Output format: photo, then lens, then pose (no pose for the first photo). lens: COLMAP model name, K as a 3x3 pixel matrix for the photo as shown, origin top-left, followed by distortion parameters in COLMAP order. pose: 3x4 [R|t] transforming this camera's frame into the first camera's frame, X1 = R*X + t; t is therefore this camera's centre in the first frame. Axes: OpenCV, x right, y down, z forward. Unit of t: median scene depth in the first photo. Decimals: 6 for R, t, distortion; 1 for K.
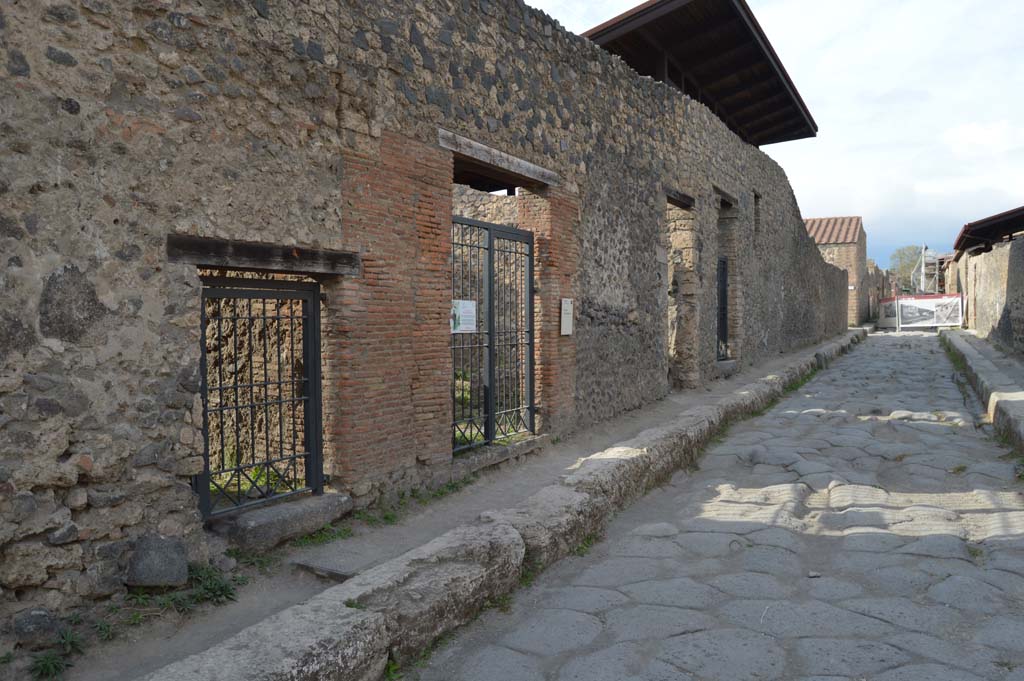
lens RADIAL K [[797.7, 0, 508.0], [0, 797.7, 341.6], [0, 0, 1]] dist [-0.087063, 0.020497]
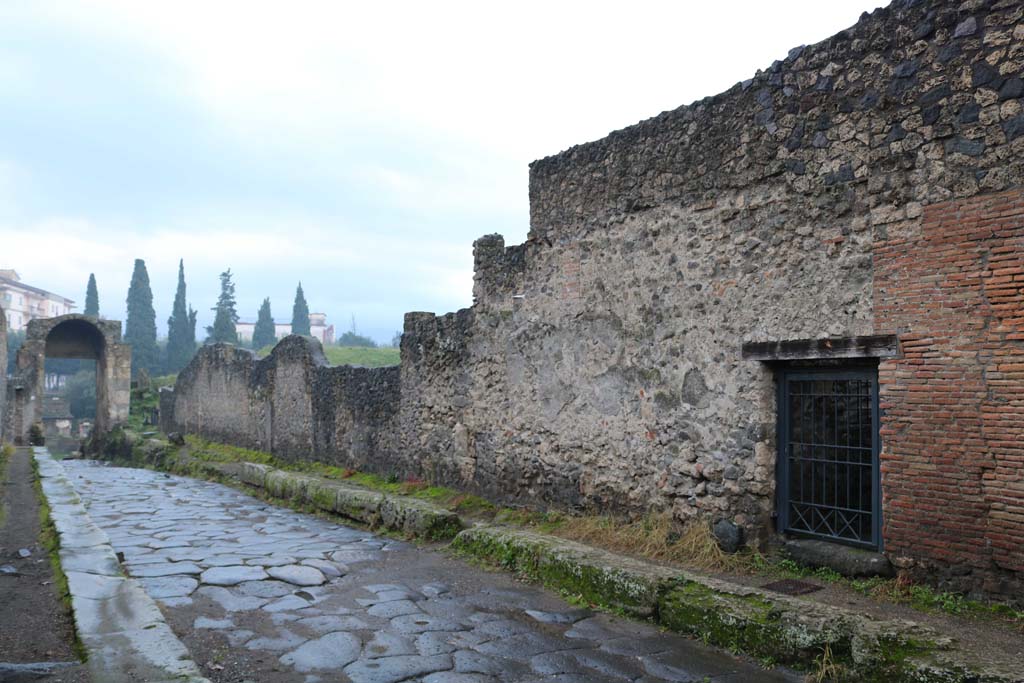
lens RADIAL K [[826.0, 0, 525.7], [0, 826.0, 343.8], [0, 0, 1]] dist [-0.133180, 0.086733]
pose [[-0.499398, -0.034688, -0.865678, 0.925373], [-0.020906, 0.999390, -0.027985, -0.055736], [0.866120, 0.004122, -0.499818, 1.040199]]
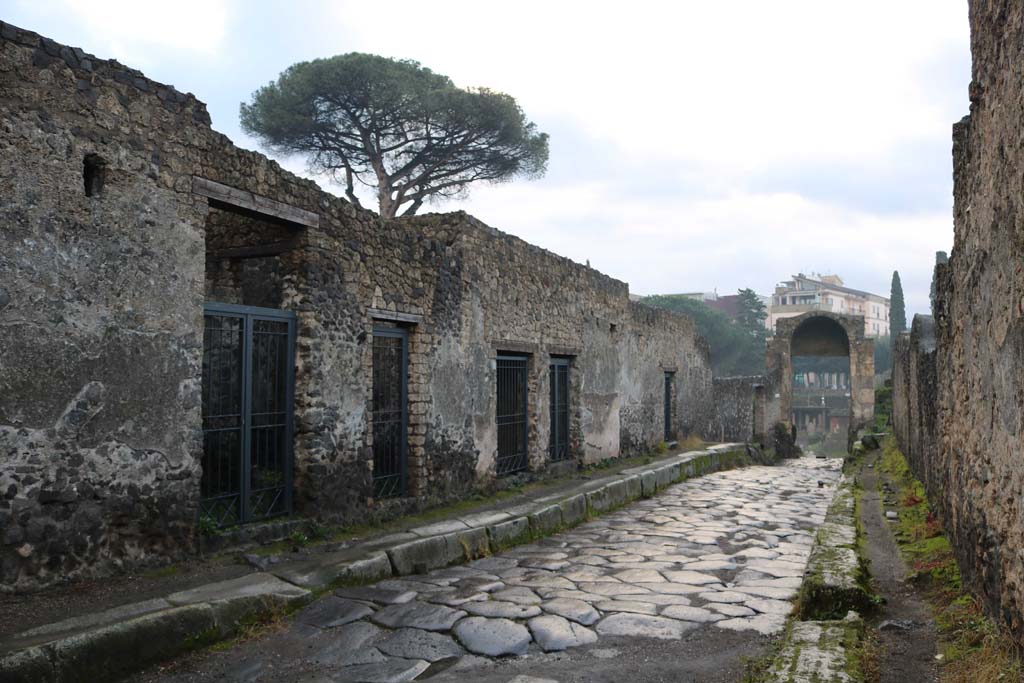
lens RADIAL K [[826.0, 0, 512.2], [0, 826.0, 346.2], [0, 0, 1]] dist [-0.133180, 0.086733]
pose [[-0.998185, 0.000974, -0.060219, -0.059033], [0.001782, 0.999909, -0.013364, -0.036612], [0.060201, -0.013447, -0.998096, 0.962793]]
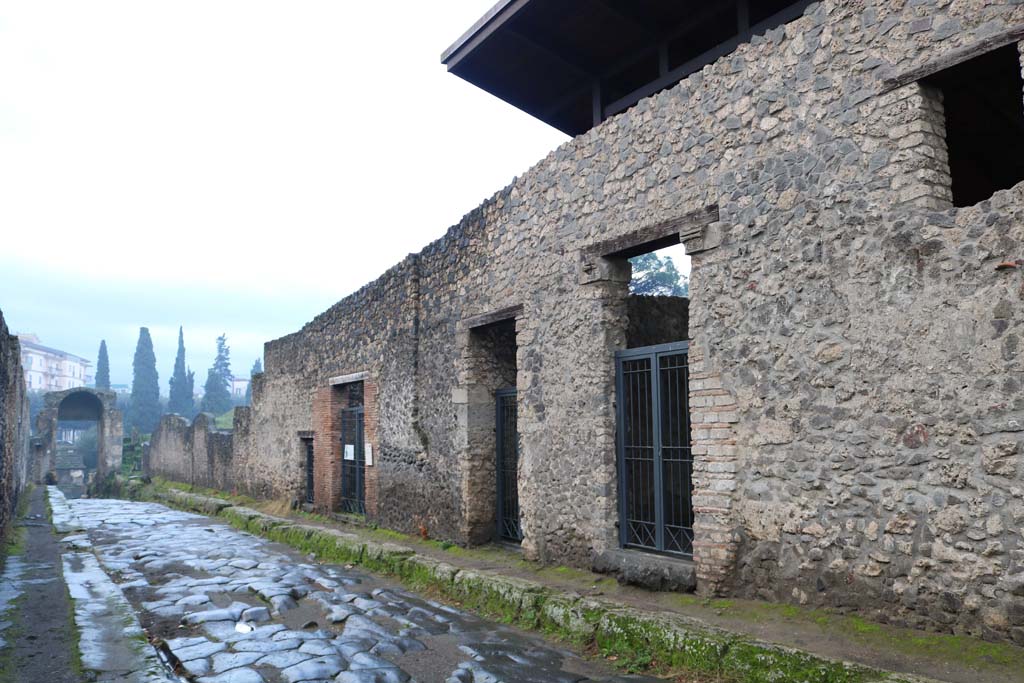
lens RADIAL K [[826.0, 0, 524.2], [0, 826.0, 348.3], [0, 0, 1]] dist [-0.133180, 0.086733]
pose [[-0.518557, -0.067208, -0.852398, 2.036232], [-0.002727, 0.997031, -0.076953, -0.178019], [0.855039, -0.037581, -0.517200, 3.190688]]
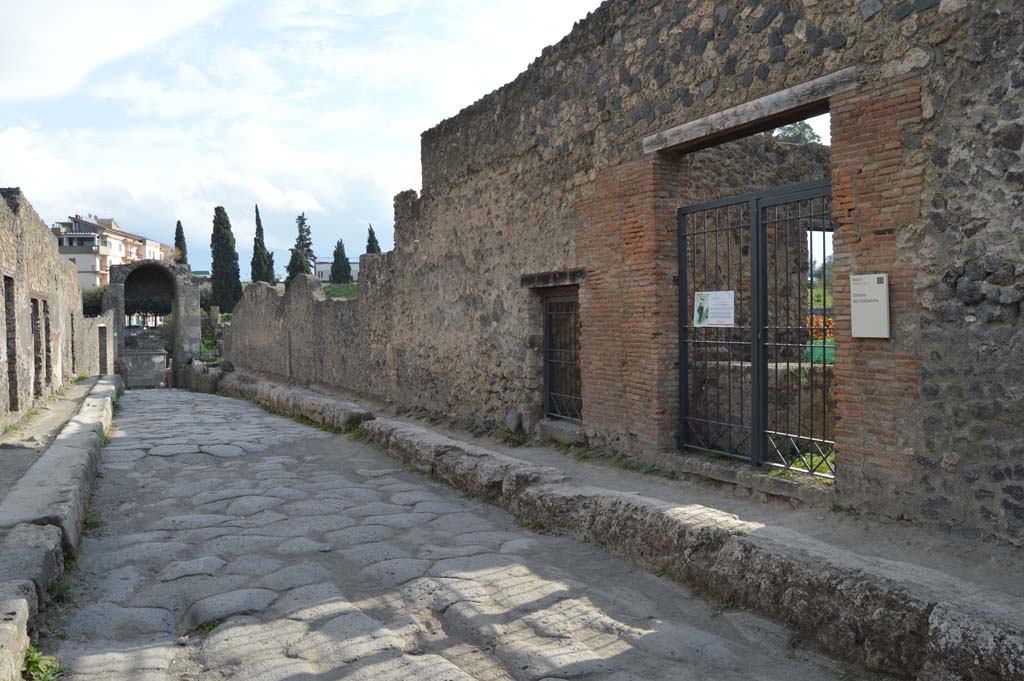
lens RADIAL K [[797.7, 0, 531.7], [0, 797.7, 338.8], [0, 0, 1]] dist [-0.087063, 0.020497]
pose [[-0.577228, 0.039217, -0.815641, 0.986733], [-0.003358, 0.998724, 0.050396, -0.051754], [0.816576, 0.031829, -0.576359, 1.647728]]
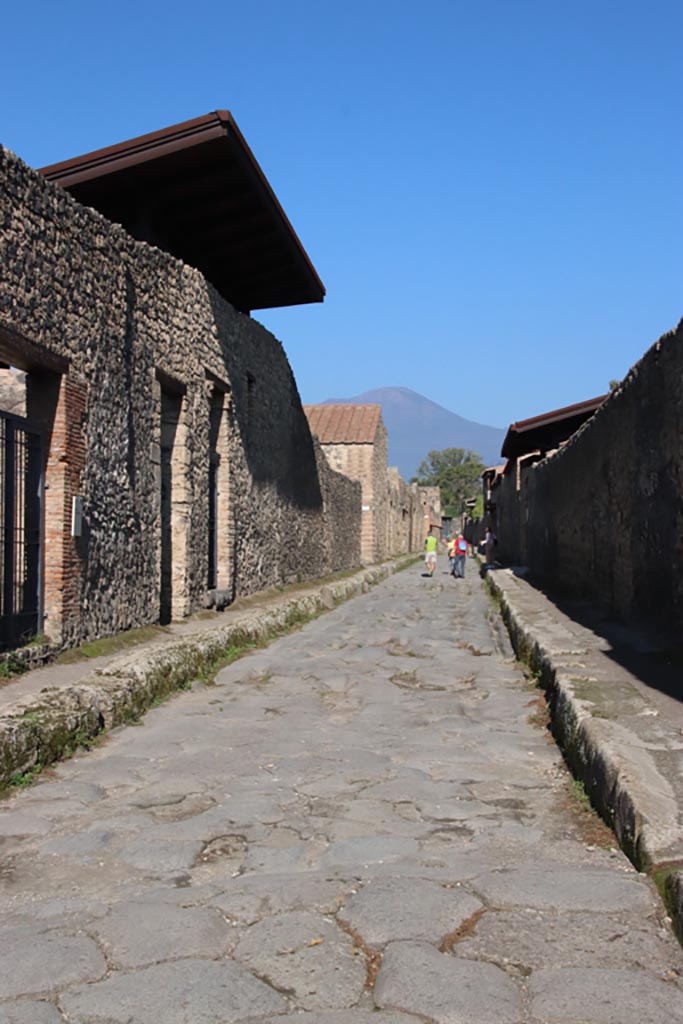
lens RADIAL K [[1389.4, 0, 342.3], [0, 1389.4, 516.6], [0, 0, 1]] dist [0.253555, 0.000000]
pose [[0.923042, 0.021709, 0.384087, -0.389112], [0.001664, 0.998172, -0.060417, 0.097803], [-0.384696, 0.056407, 0.921318, -0.899436]]
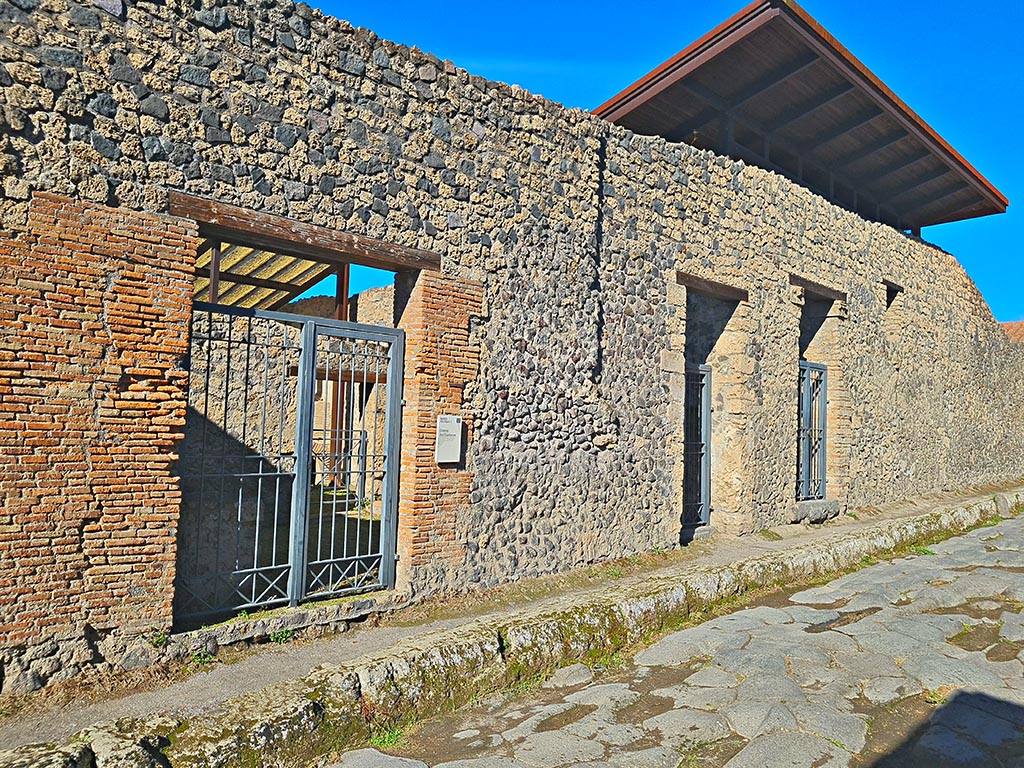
lens RADIAL K [[838.0, 0, 504.6], [0, 838.0, 382.8], [0, 0, 1]] dist [0.044896, -0.030045]
pose [[0.969582, 0.023423, -0.243643, 0.472200], [-0.042881, 0.996271, -0.074868, -0.039461], [0.240981, 0.083038, 0.966971, 0.325285]]
